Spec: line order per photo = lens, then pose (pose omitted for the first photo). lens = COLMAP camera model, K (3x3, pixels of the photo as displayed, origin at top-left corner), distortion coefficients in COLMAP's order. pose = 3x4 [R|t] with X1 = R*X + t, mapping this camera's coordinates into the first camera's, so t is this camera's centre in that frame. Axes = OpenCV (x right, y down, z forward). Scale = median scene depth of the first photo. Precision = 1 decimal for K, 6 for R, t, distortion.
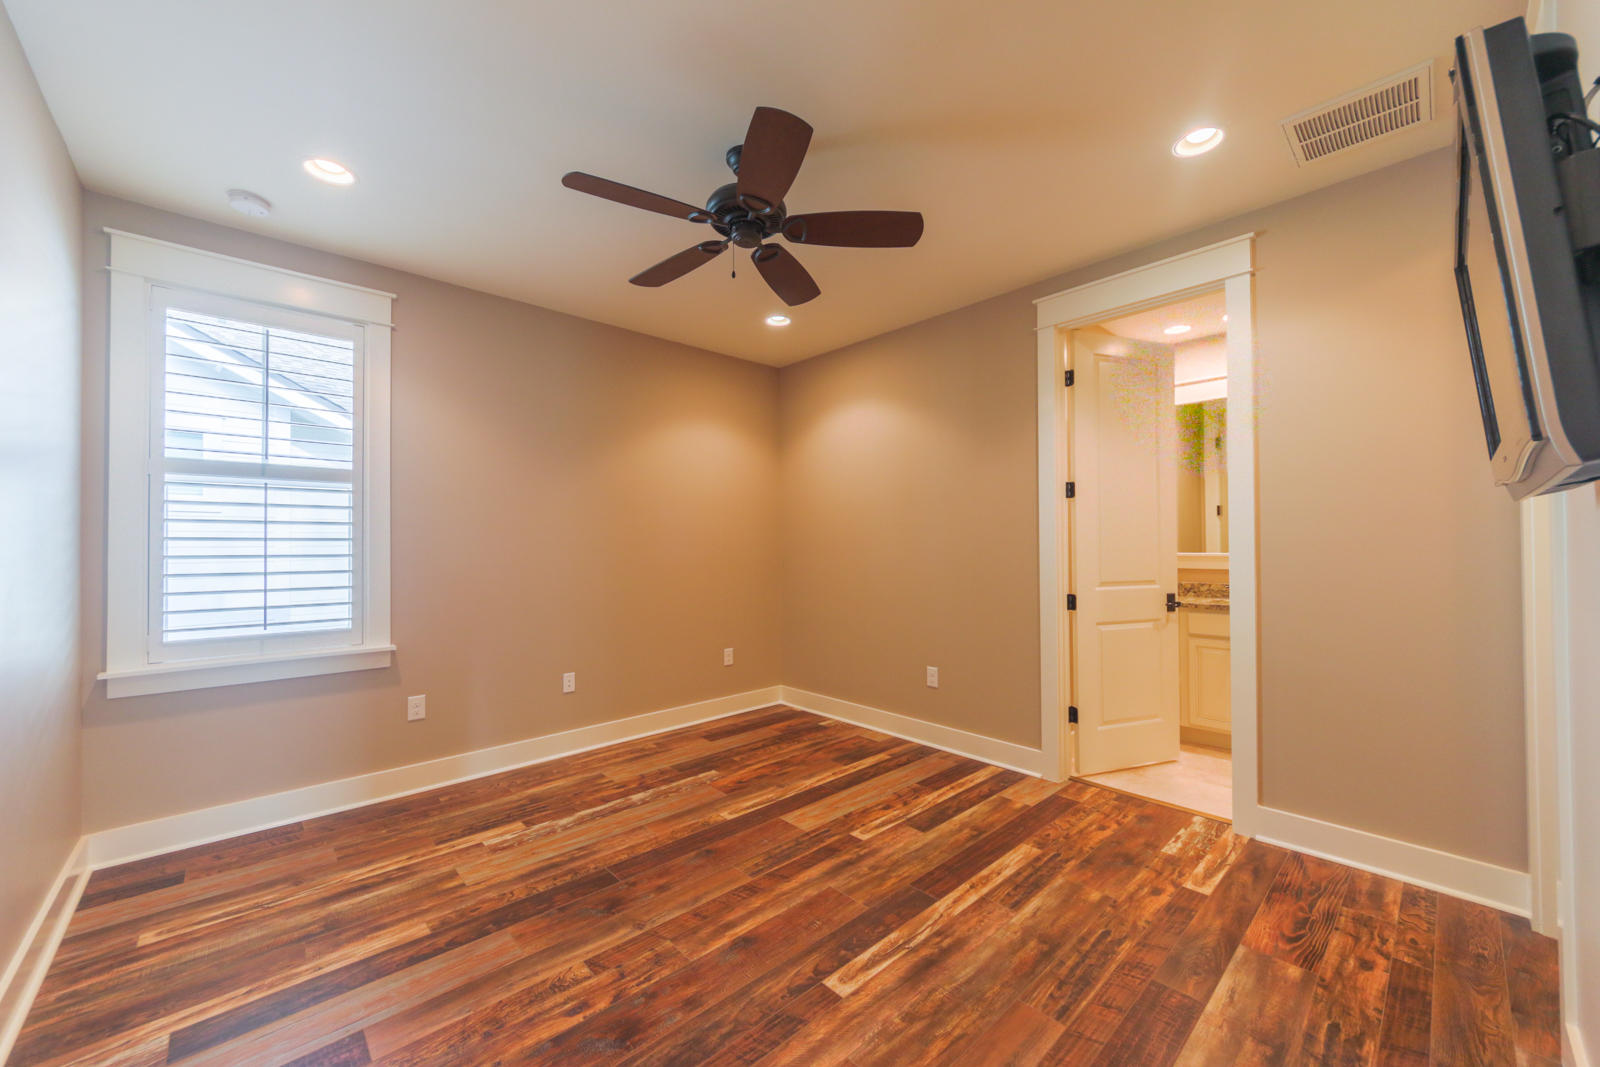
lens RADIAL K [[607.3, 0, 801.0], [0, 607.3, 528.3], [0, 0, 1]] dist [0.001079, -0.000158]
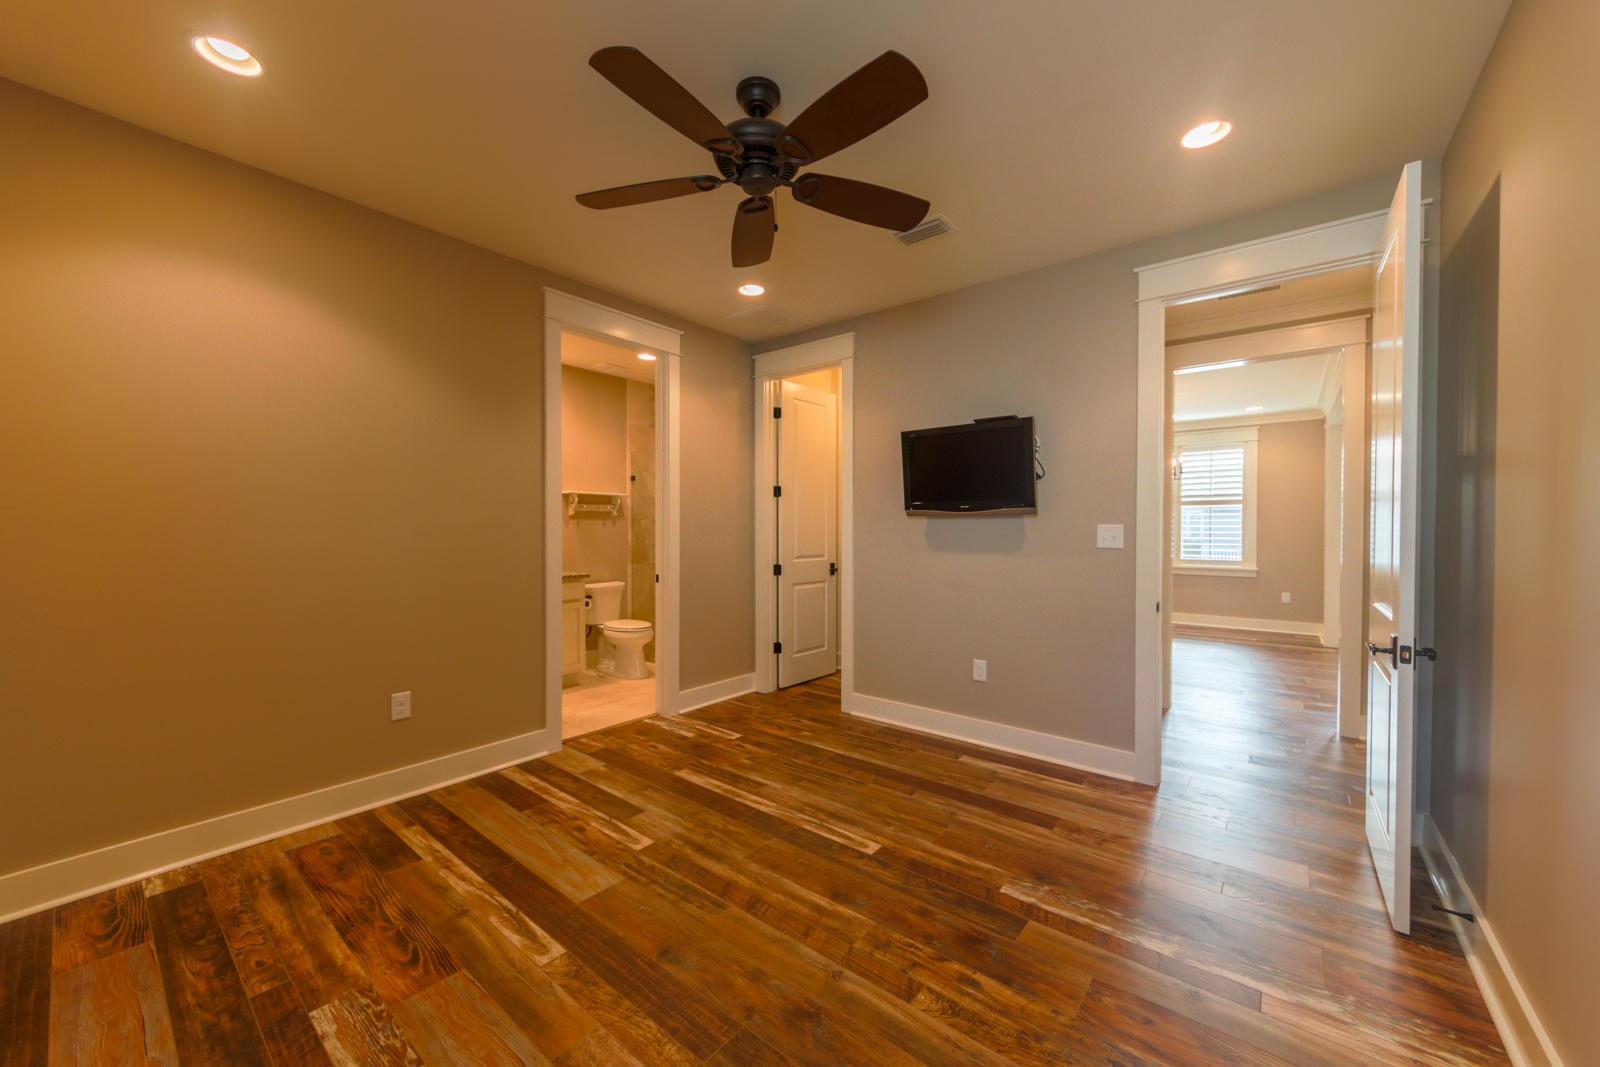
lens RADIAL K [[600.2, 0, 792.3], [0, 600.2, 536.3], [0, 0, 1]] dist [0.008044, -0.003538]
pose [[-0.131984, -0.009112, 0.991210, -0.977694], [-0.026933, 0.999622, 0.005603, 0.034175], [-0.990886, -0.025957, -0.132179, 1.069236]]
